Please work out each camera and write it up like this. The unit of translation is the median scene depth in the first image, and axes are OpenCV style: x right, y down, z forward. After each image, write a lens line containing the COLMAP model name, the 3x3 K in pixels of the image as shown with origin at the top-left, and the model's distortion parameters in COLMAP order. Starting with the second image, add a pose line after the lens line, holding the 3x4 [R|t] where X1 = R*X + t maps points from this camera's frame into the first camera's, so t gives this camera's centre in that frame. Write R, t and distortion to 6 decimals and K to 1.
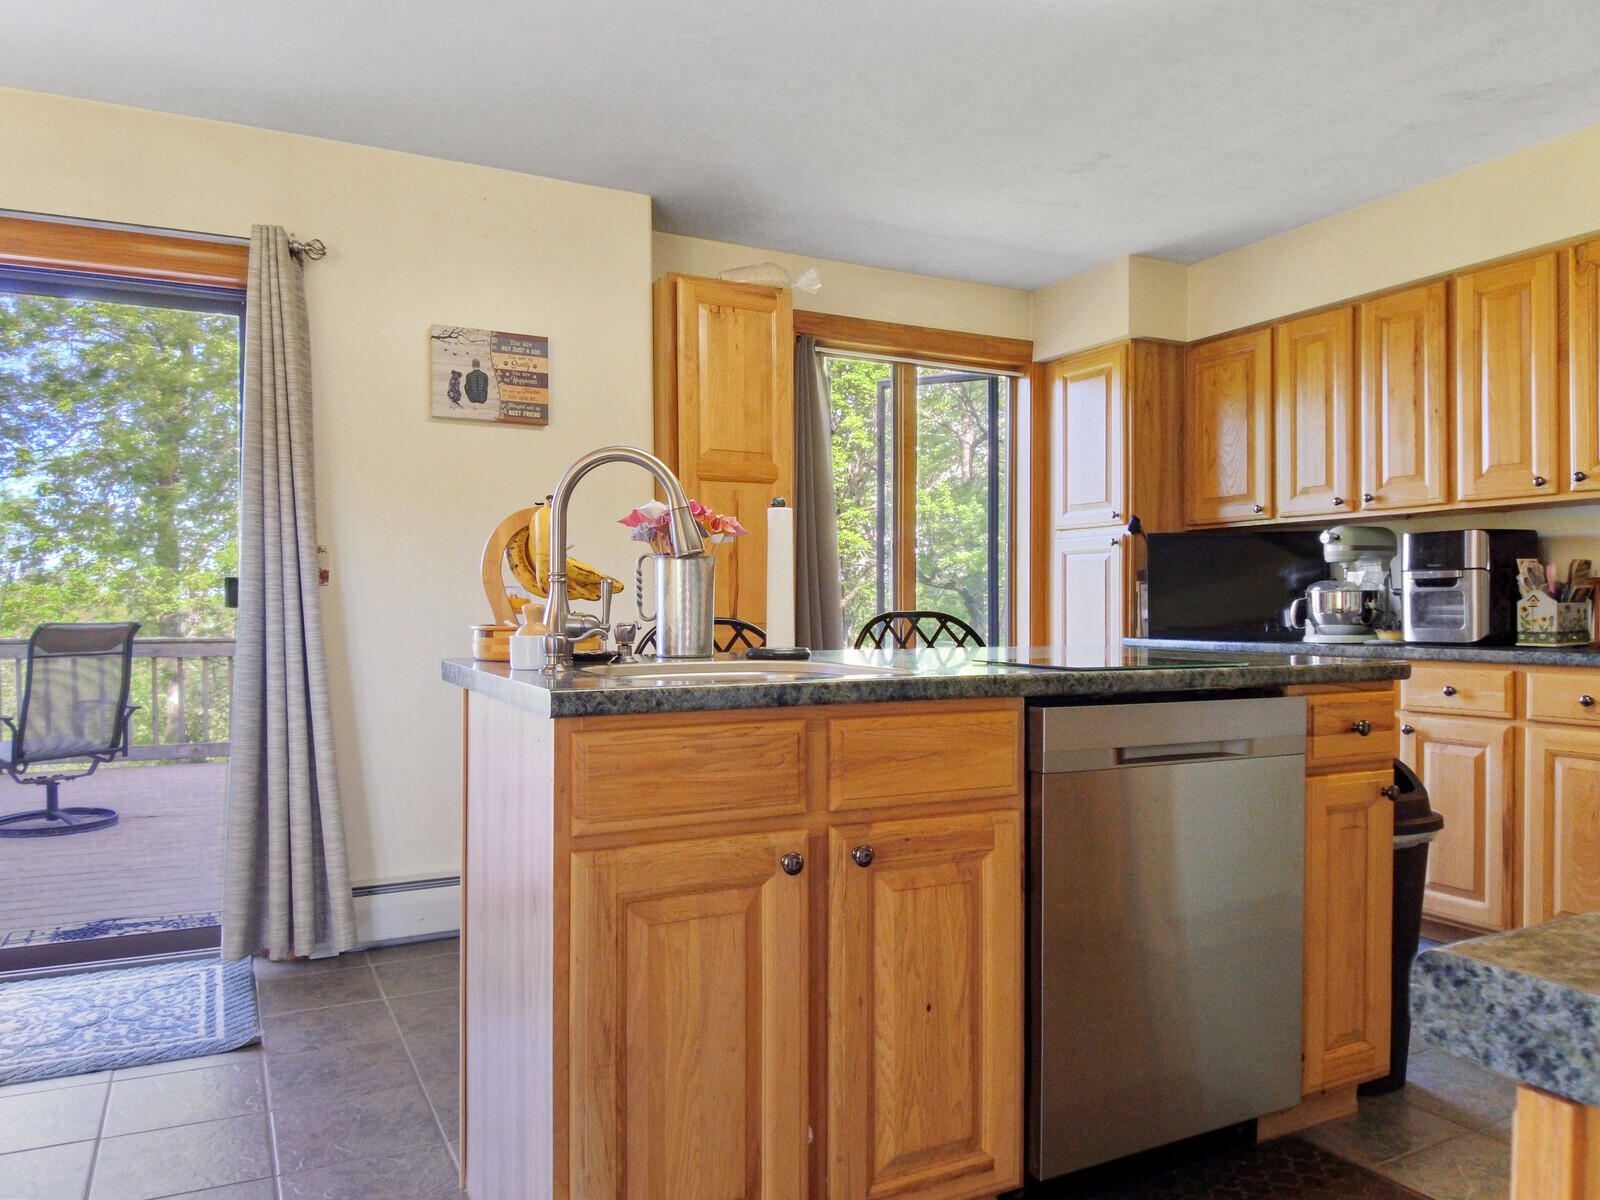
lens RADIAL K [[1120.6, 0, 795.1], [0, 1120.6, 606.2], [0, 0, 1]] dist [0.052740, -0.081151]
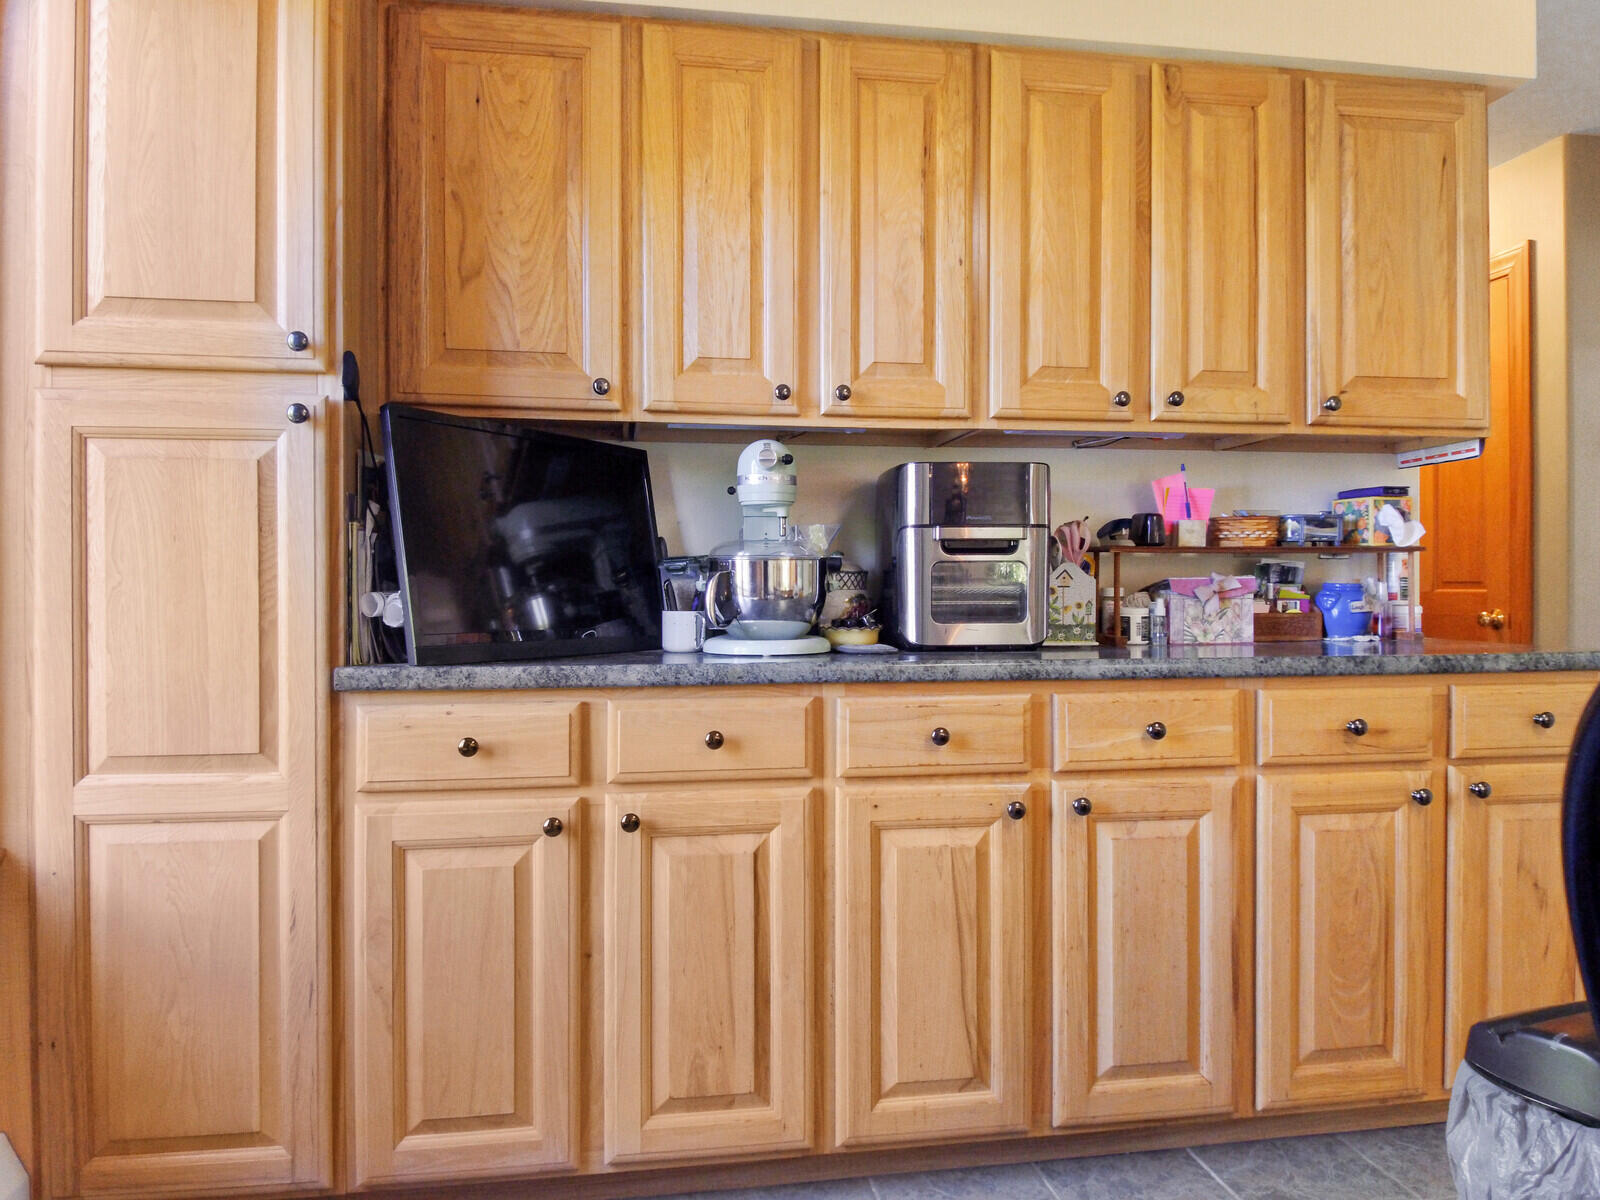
lens RADIAL K [[1110.2, 0, 790.6], [0, 1110.2, 595.6], [0, 0, 1]] dist [0.044649, -0.078452]
pose [[0.312461, -0.002102, 0.949928, -0.024752], [0.000851, 0.999998, 0.001933, 0.003852], [-0.949930, 0.000205, 0.312462, 0.897810]]
